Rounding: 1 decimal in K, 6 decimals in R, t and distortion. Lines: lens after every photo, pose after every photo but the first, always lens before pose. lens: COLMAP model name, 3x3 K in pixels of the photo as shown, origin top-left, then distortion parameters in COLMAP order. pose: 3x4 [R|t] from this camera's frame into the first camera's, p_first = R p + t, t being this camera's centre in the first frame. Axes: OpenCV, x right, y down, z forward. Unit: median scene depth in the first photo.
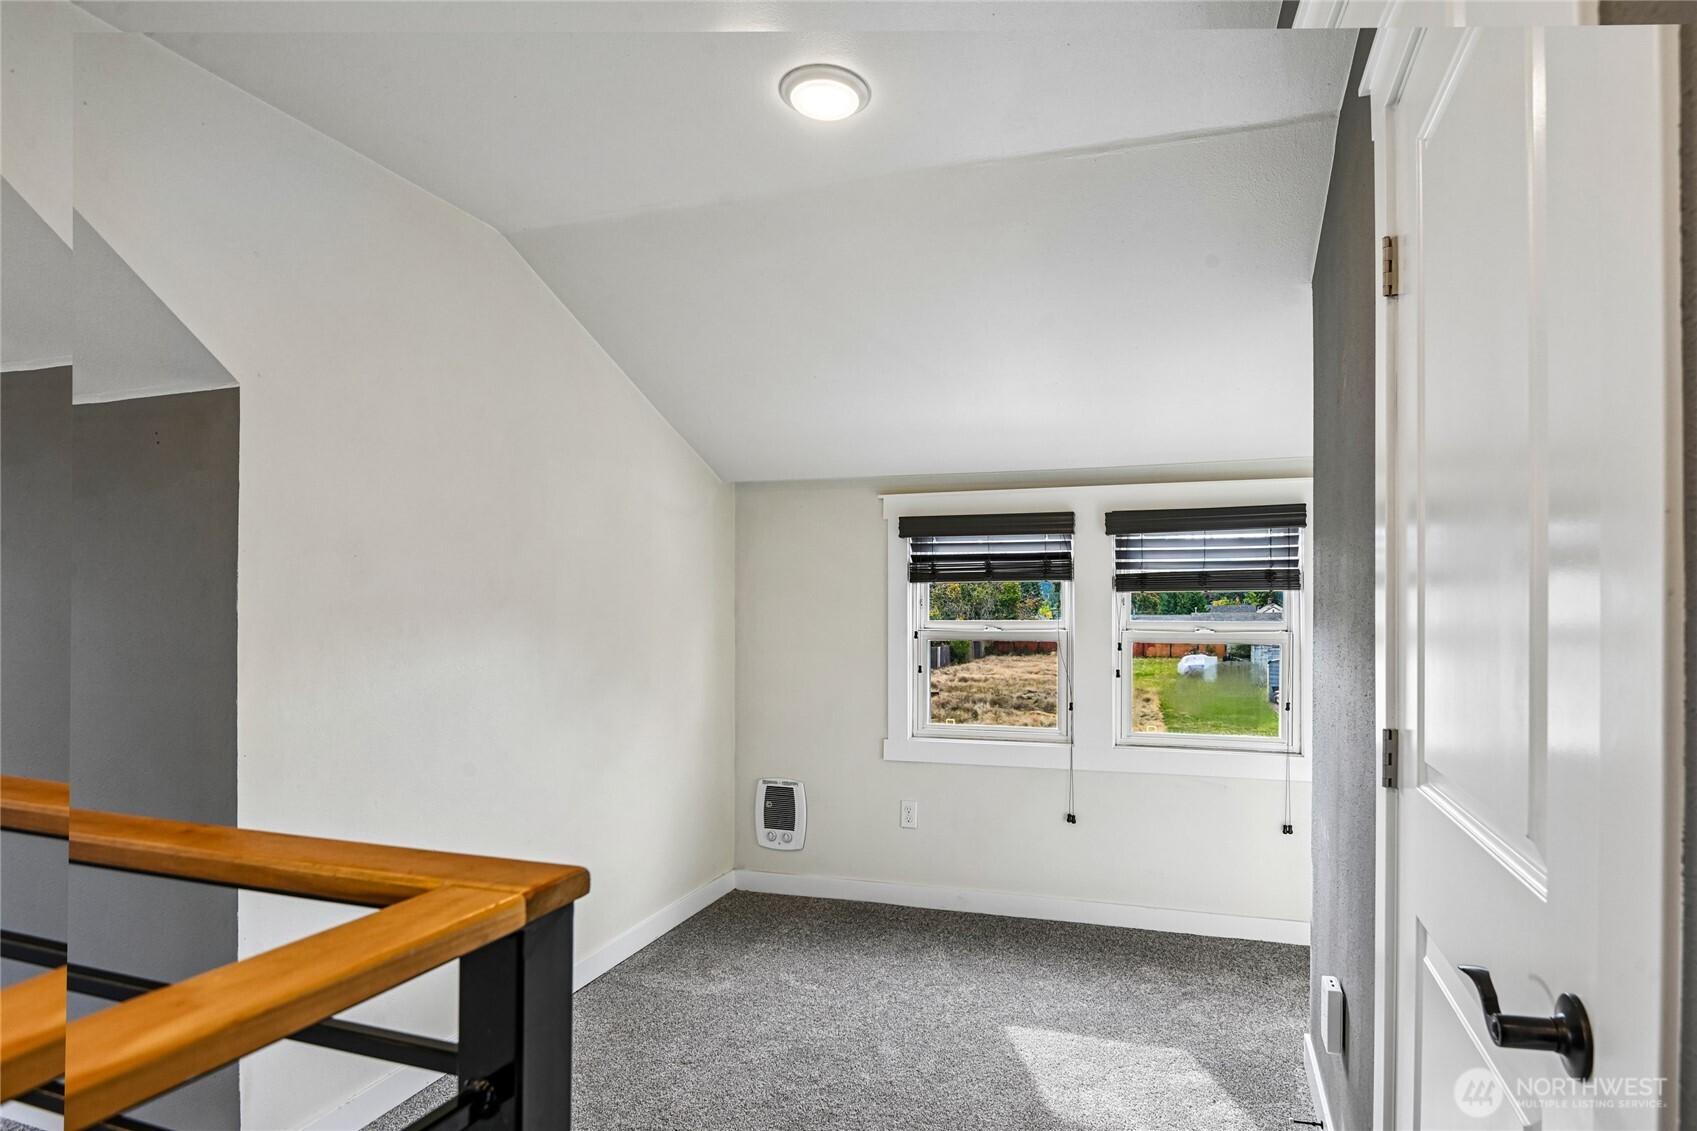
lens RADIAL K [[892.4, 0, 928.3], [0, 892.4, 600.8], [0, 0, 1]] dist [-0.008864, -0.003769]
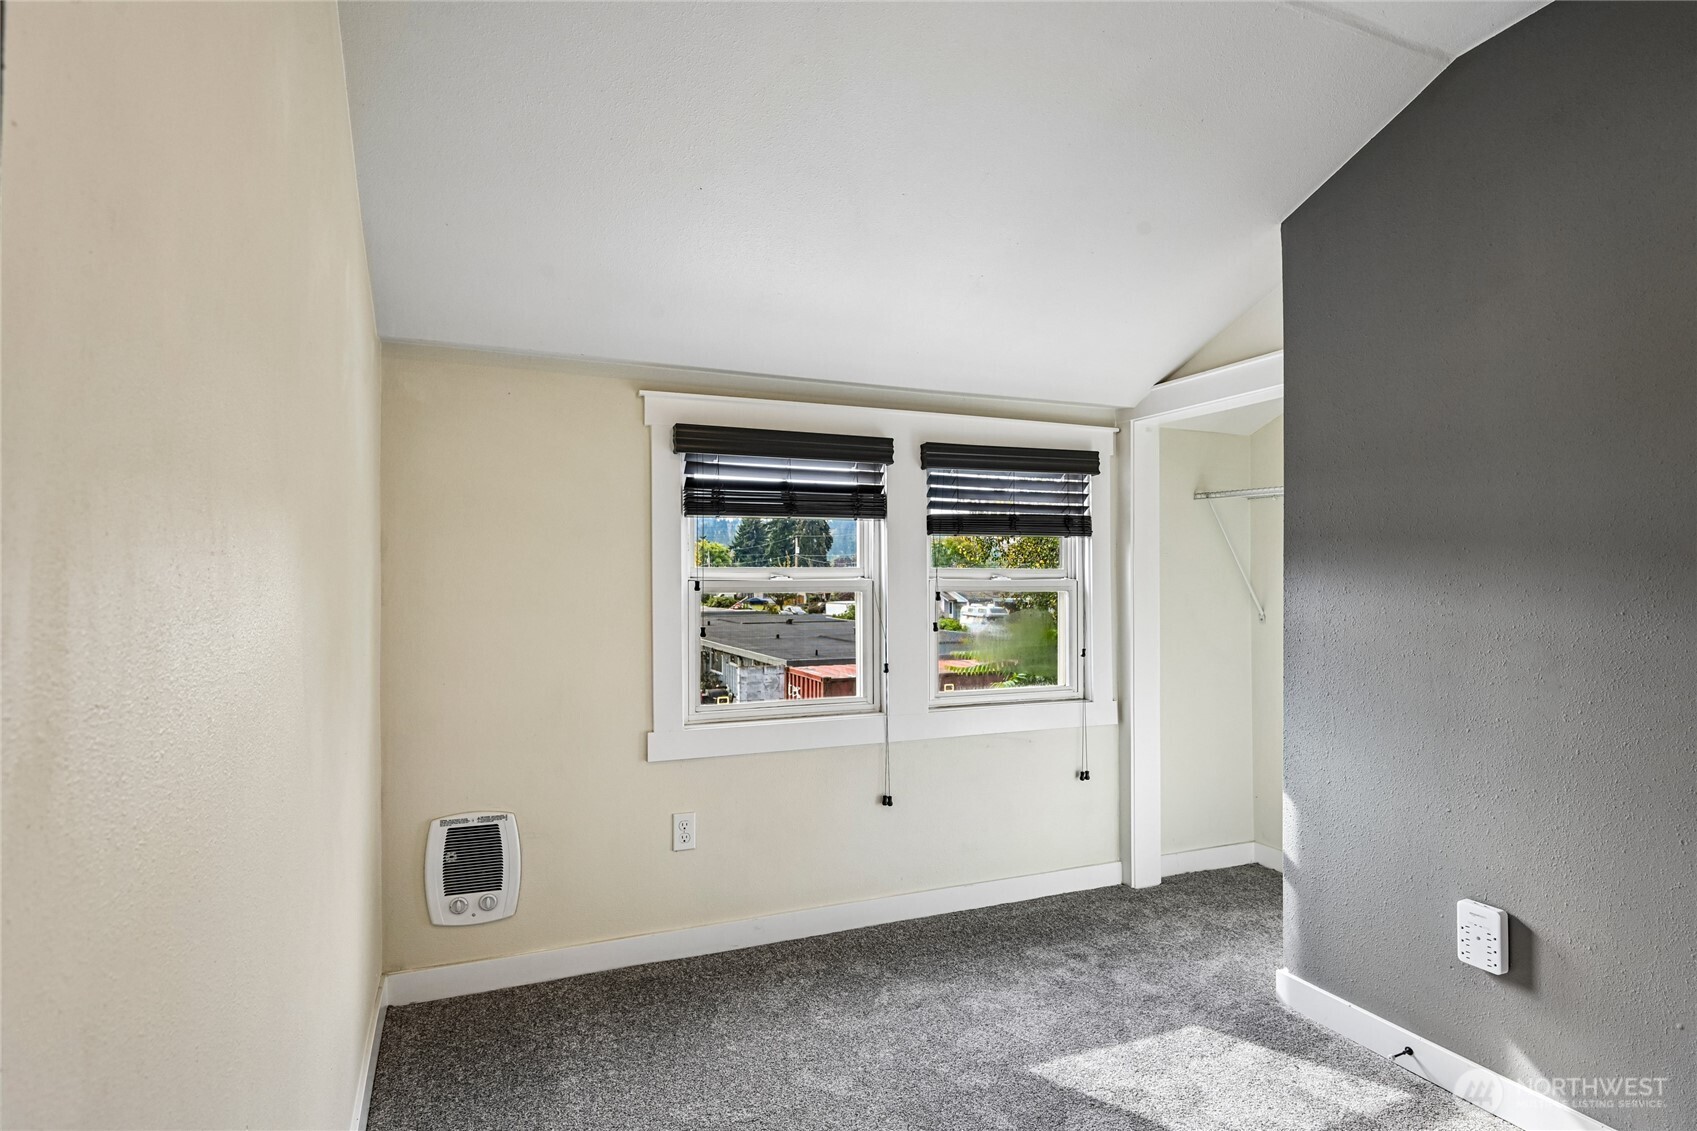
lens RADIAL K [[892.4, 0, 842.6], [0, 892.4, 573.2], [0, 0, 1]] dist [-0.008864, -0.003769]
pose [[0.767175, 0.002284, 0.641434, -0.409893], [-0.006243, 0.999973, 0.003906, 0.024793], [-0.641407, -0.007001, 0.767168, 0.373679]]
